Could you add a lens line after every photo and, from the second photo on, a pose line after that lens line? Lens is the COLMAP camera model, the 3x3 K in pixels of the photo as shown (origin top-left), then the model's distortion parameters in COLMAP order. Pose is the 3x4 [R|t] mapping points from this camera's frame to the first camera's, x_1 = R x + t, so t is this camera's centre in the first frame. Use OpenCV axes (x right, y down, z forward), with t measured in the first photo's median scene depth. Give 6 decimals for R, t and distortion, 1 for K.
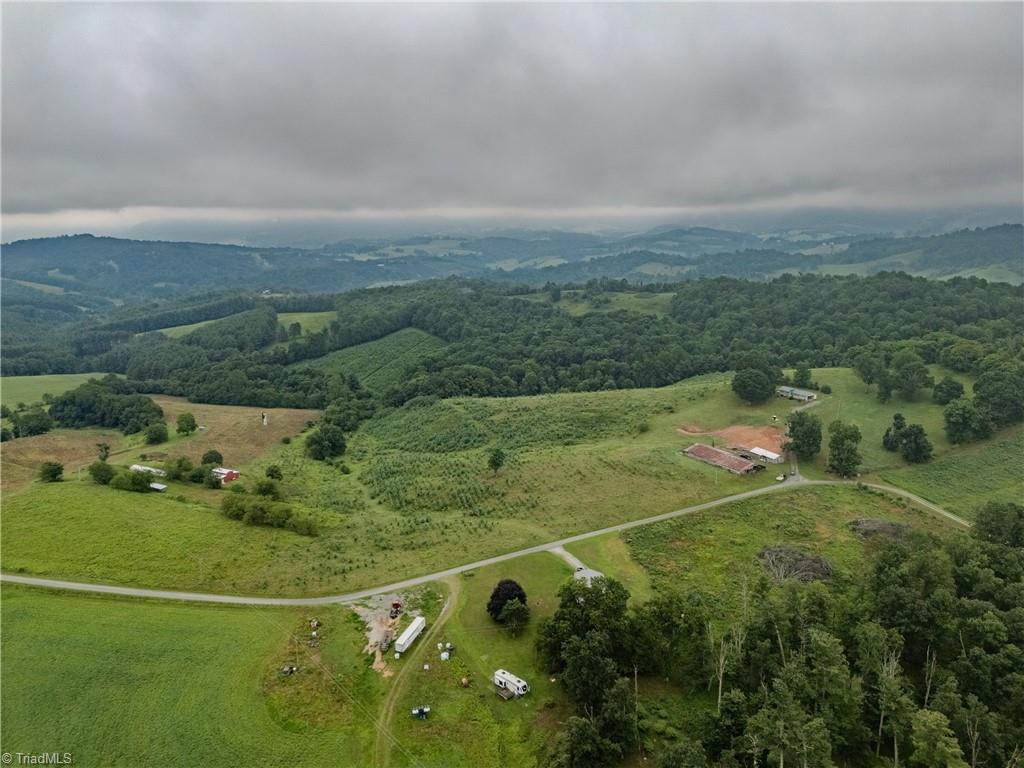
lens RADIAL K [[735.7, 0, 512.0], [0, 735.7, 384.0], [0, 0, 1]] dist [0.106655, -0.096802]
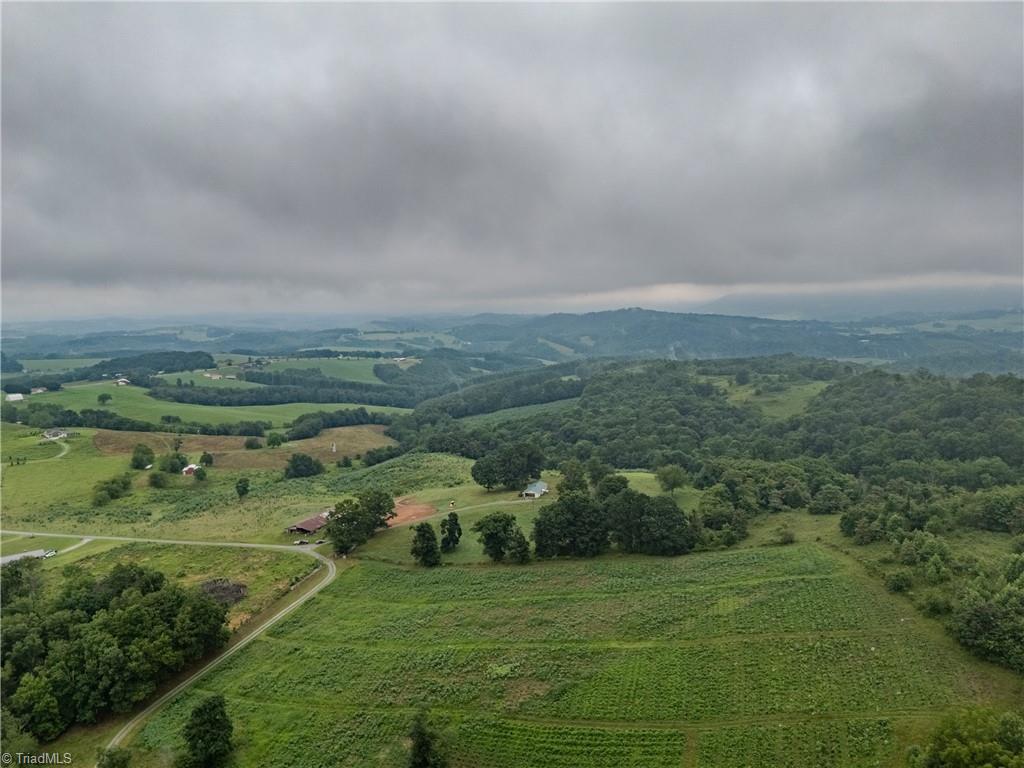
lens RADIAL K [[735.7, 0, 512.0], [0, 735.7, 384.0], [0, 0, 1]] dist [0.106655, -0.096802]
pose [[0.715878, 0.081802, -0.693417, 0.133320], [-0.146822, 0.988545, -0.034960, -0.010899], [0.682614, 0.126836, 0.719688, 0.043842]]
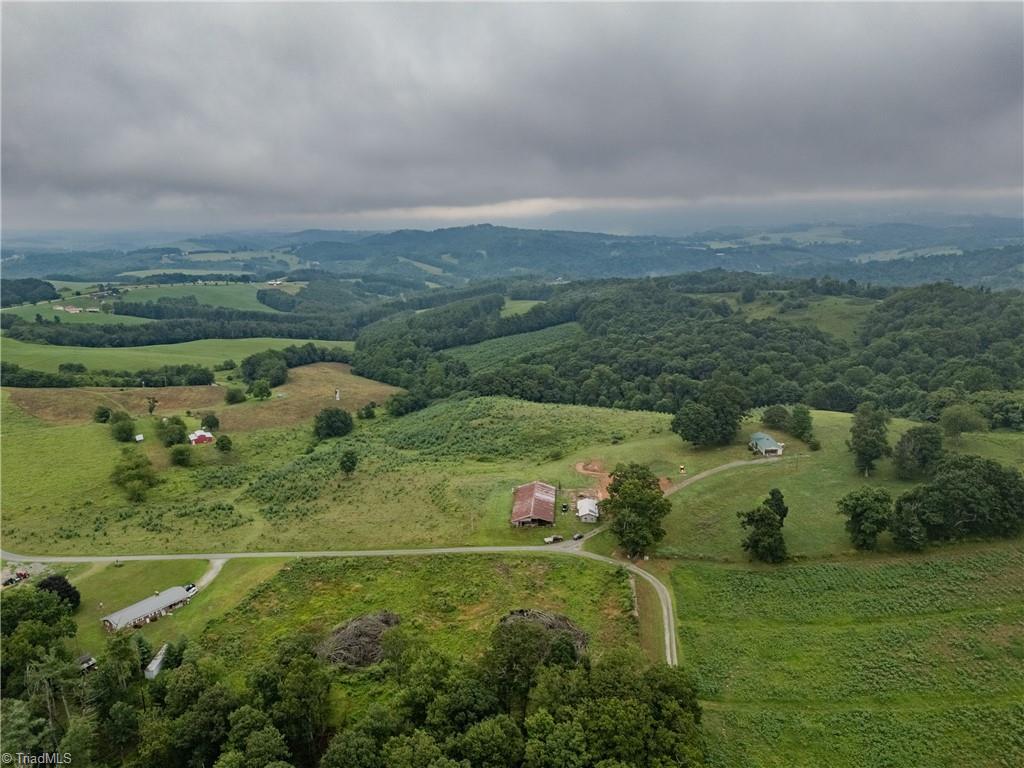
lens RADIAL K [[735.7, 0, 512.0], [0, 735.7, 384.0], [0, 0, 1]] dist [0.106655, -0.096802]
pose [[0.862685, 0.111446, -0.493310, 0.071566], [-0.103311, 0.993683, 0.043821, -0.007388], [0.495077, 0.013161, 0.868749, 0.030755]]
